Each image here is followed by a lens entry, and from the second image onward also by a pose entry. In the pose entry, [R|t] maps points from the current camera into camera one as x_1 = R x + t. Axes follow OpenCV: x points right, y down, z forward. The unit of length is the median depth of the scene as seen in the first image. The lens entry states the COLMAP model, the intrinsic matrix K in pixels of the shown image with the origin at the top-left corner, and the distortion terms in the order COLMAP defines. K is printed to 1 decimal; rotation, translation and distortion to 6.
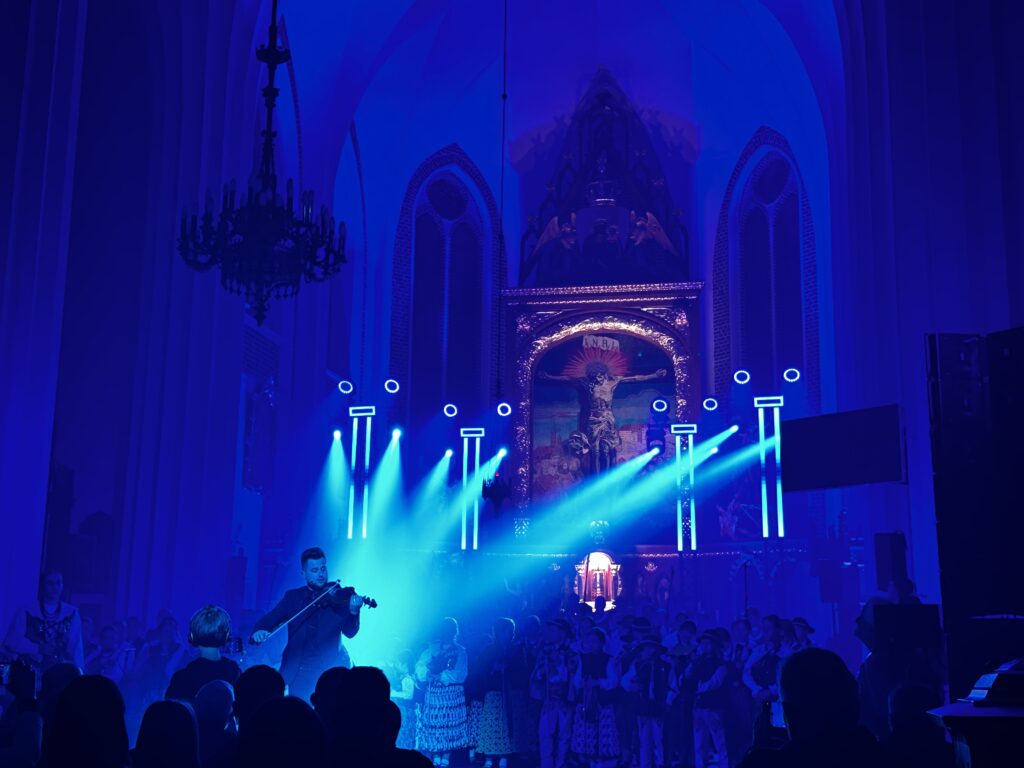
lens RADIAL K [[1304.9, 0, 510.8], [0, 1304.9, 382.7], [0, 0, 1]] dist [-0.018273, 0.000000]
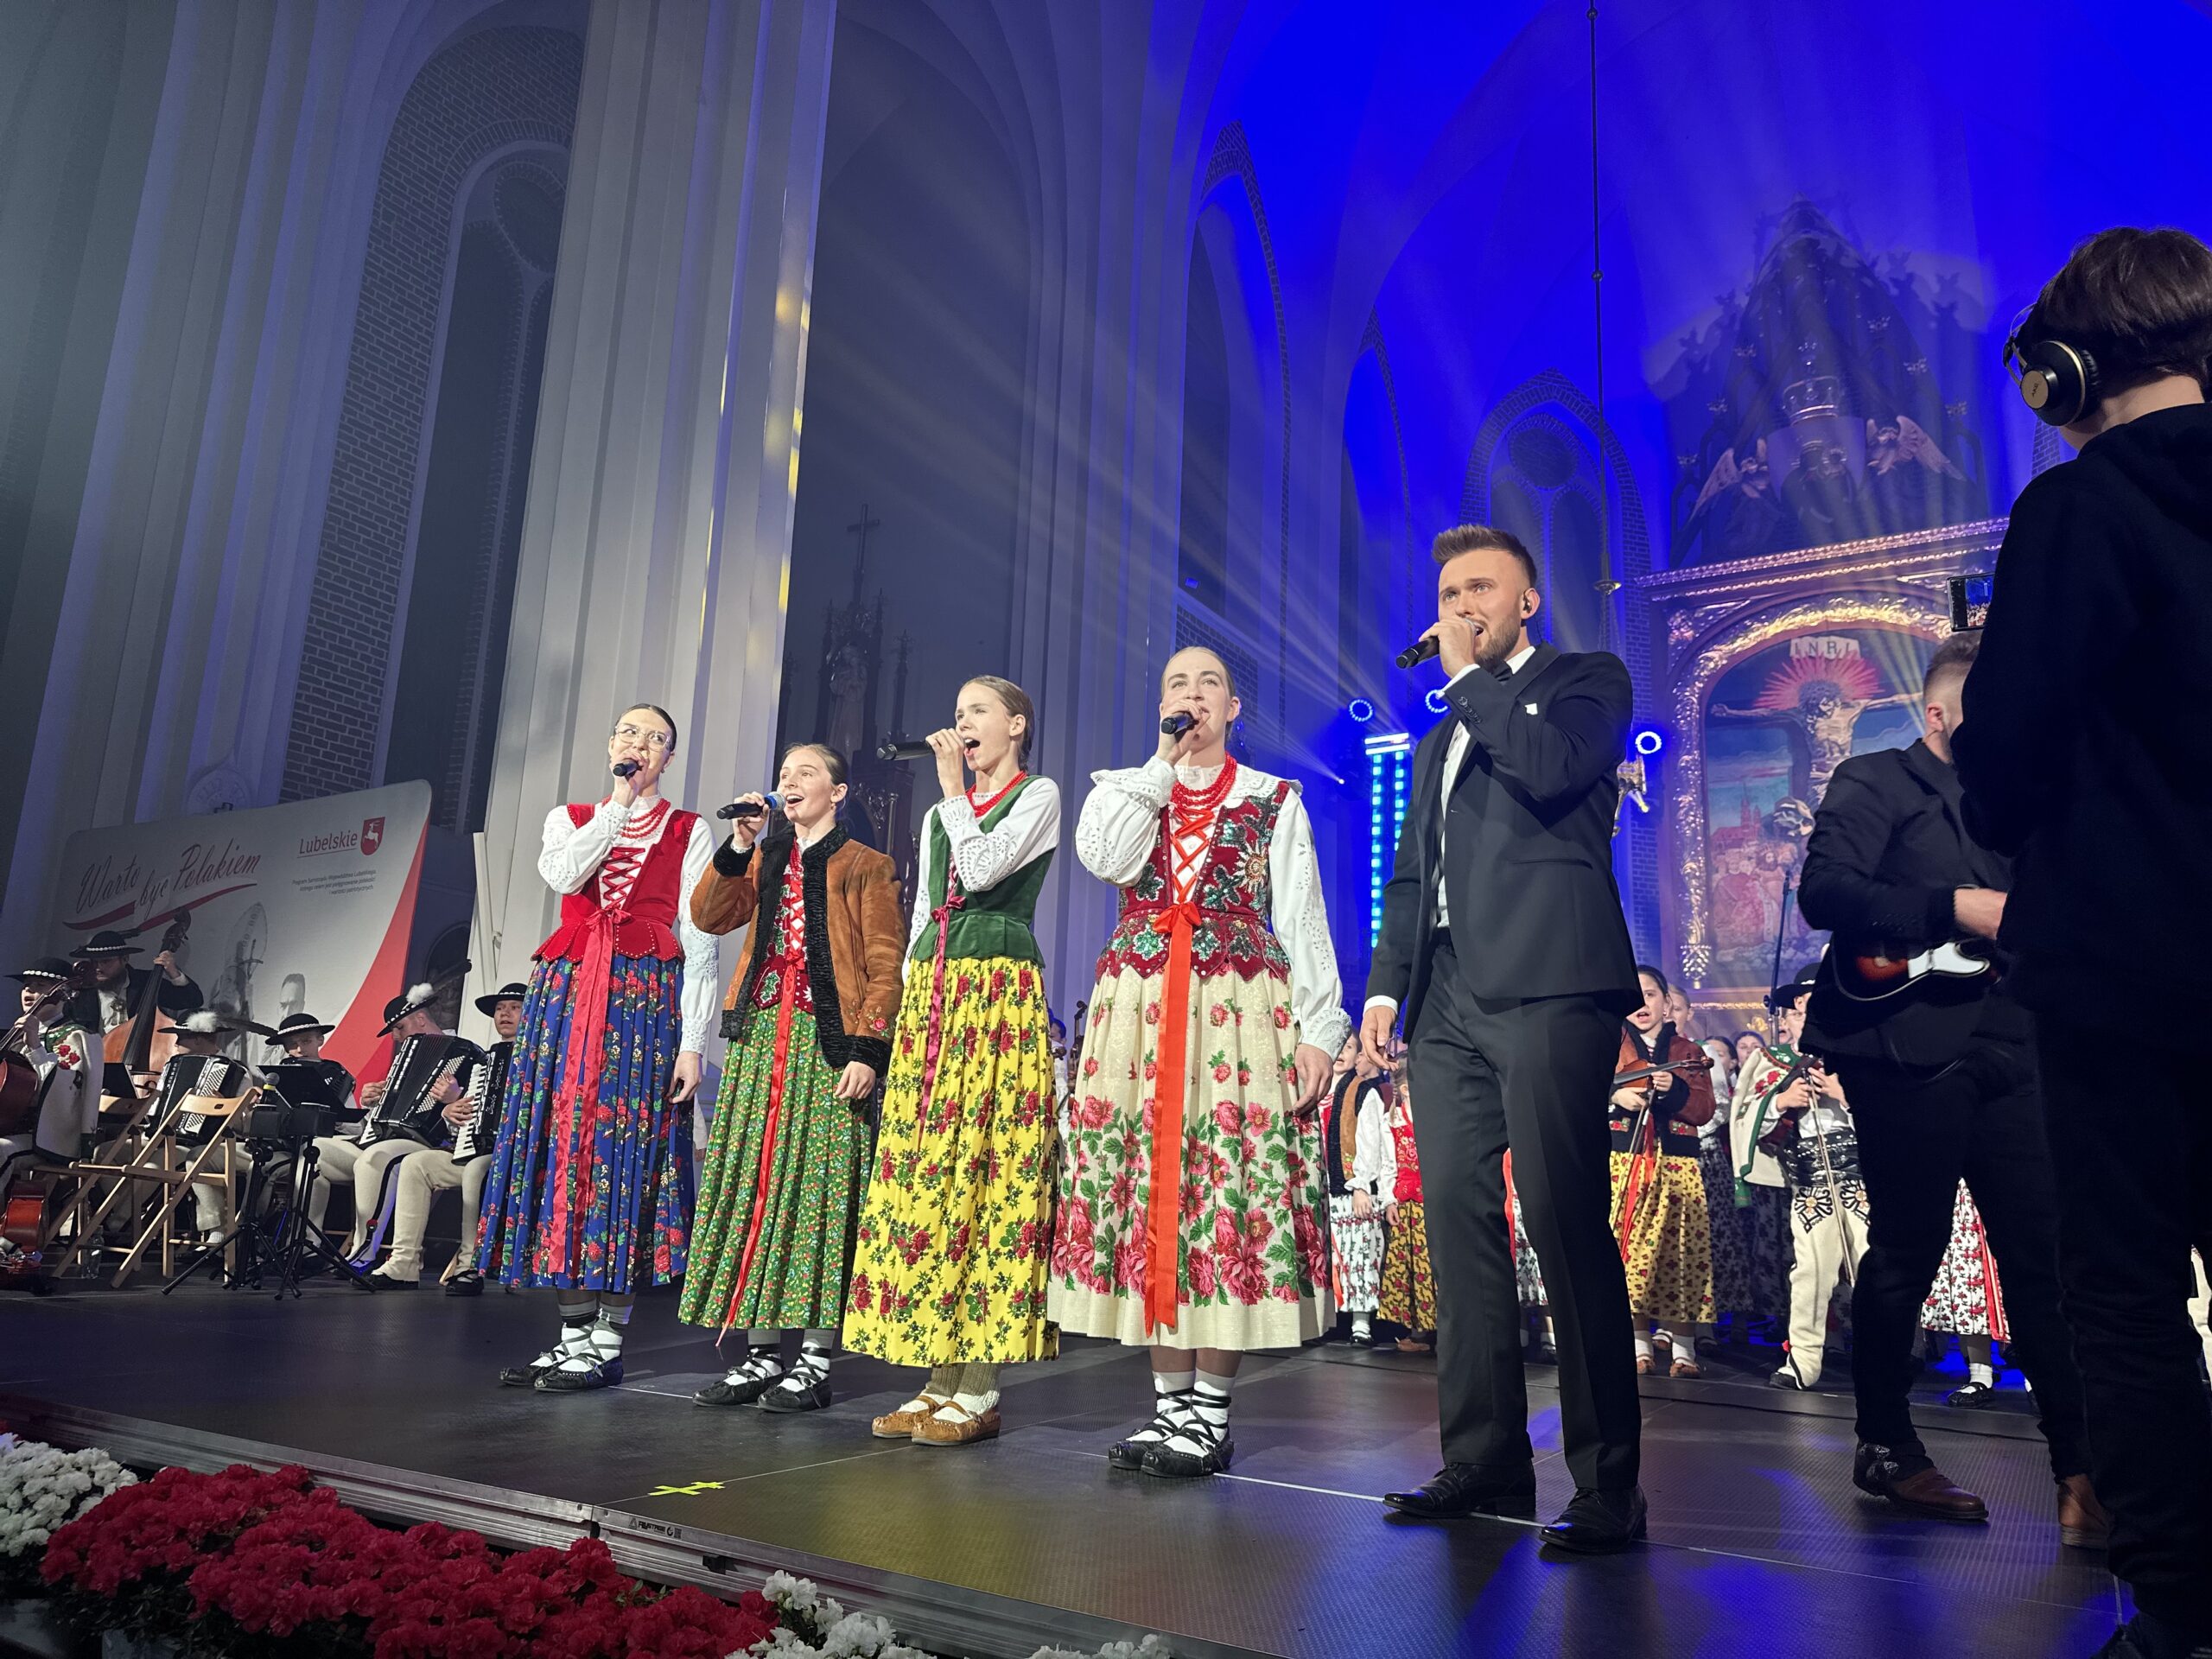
lens RADIAL K [[1563.3, 0, 1107.5], [0, 1563.3, 848.2], [0, 0, 1]] dist [-0.011124, -0.008569]
pose [[0.936430, -0.050140, -0.347252, 0.006714], [0.046765, 0.998742, -0.018099, 0.056733], [0.347723, 0.000709, 0.937597, 0.238645]]
